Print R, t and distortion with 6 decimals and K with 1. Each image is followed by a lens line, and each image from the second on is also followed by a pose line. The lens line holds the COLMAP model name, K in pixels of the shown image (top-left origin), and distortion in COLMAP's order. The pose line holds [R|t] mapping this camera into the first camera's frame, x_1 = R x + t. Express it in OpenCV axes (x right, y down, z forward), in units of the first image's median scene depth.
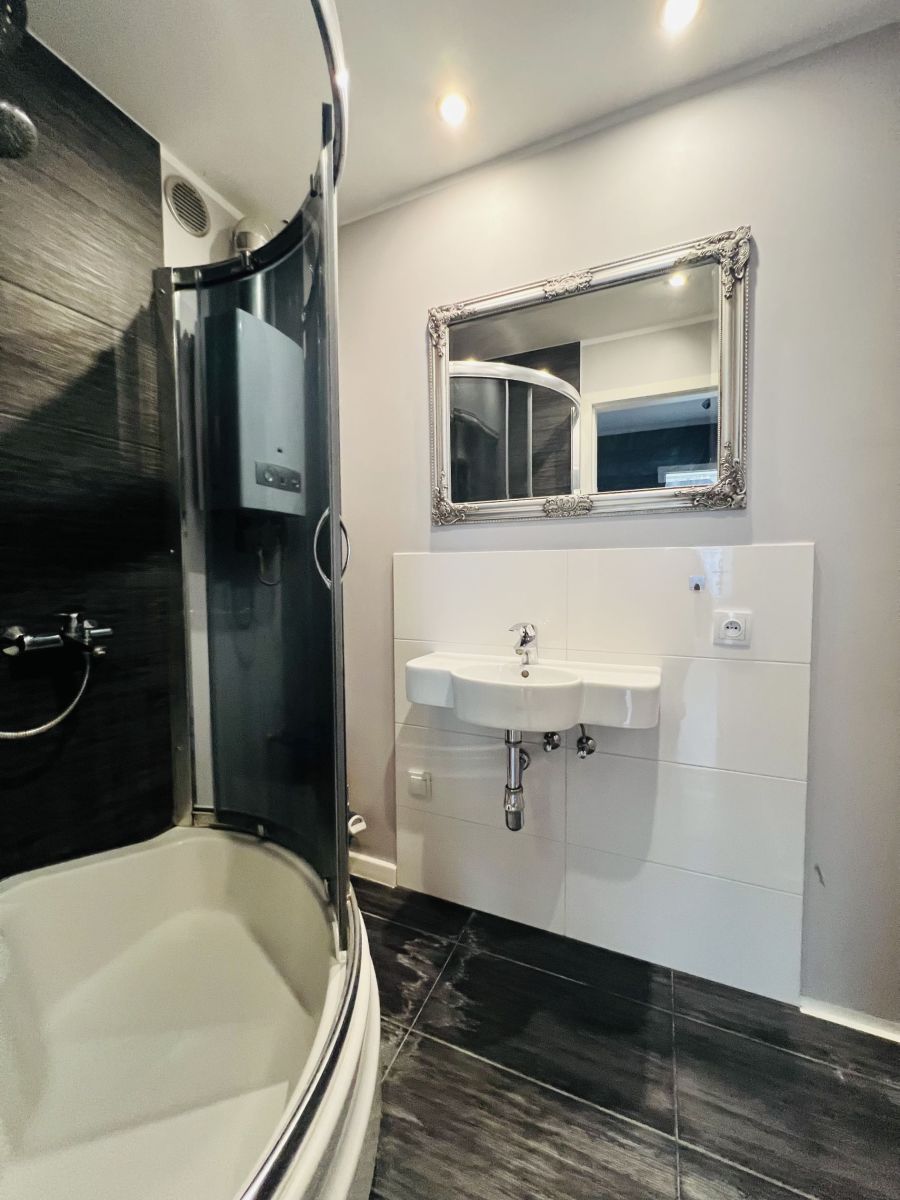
lens RADIAL K [[479.4, 0, 455.2], [0, 479.4, 600.9], [0, 0, 1]] dist [-0.001052, -0.000279]
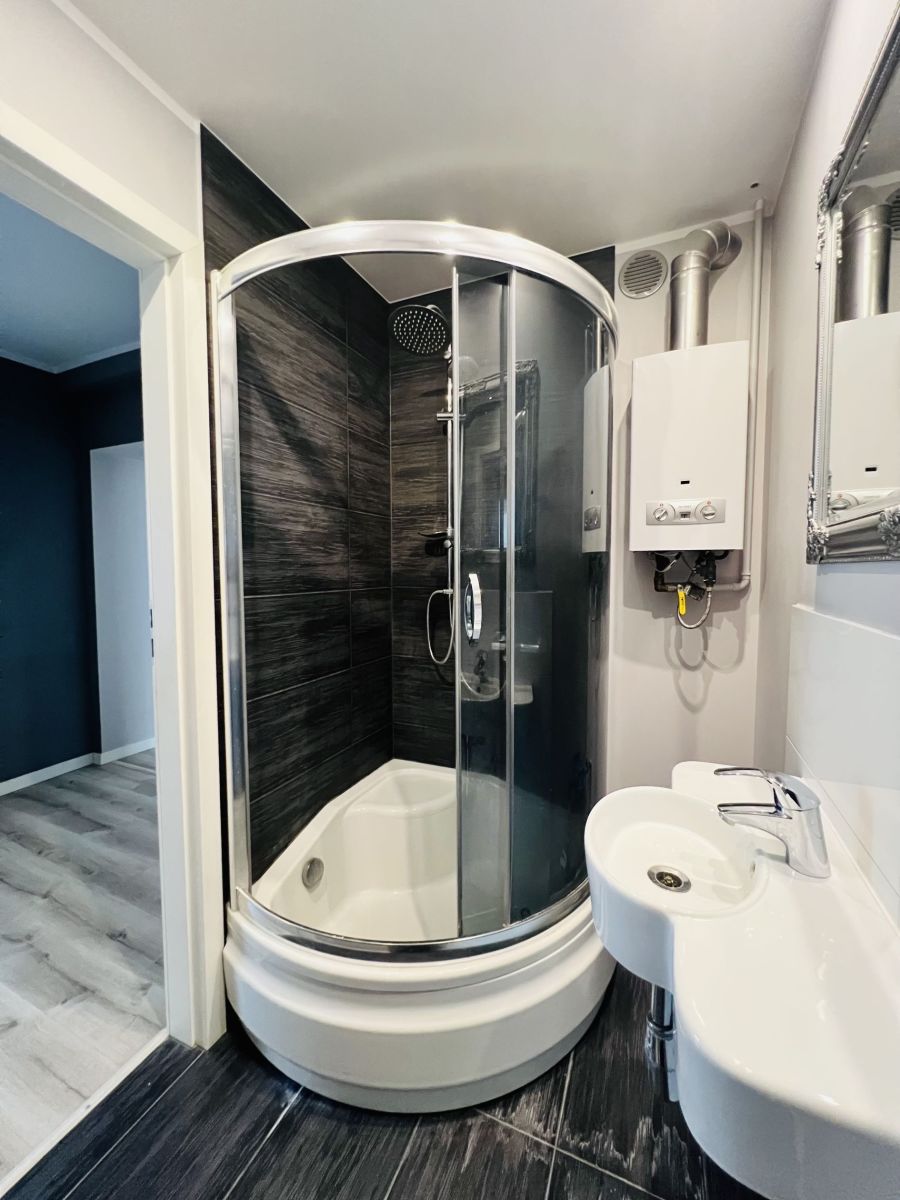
lens RADIAL K [[479.4, 0, 452.1], [0, 479.4, 600.1], [0, 0, 1]] dist [-0.001052, -0.000279]
pose [[-0.009046, 0.069485, -0.997542, 0.693947], [-0.062003, 0.995624, 0.069914, -0.161502], [0.998035, 0.062483, -0.004698, 0.719000]]
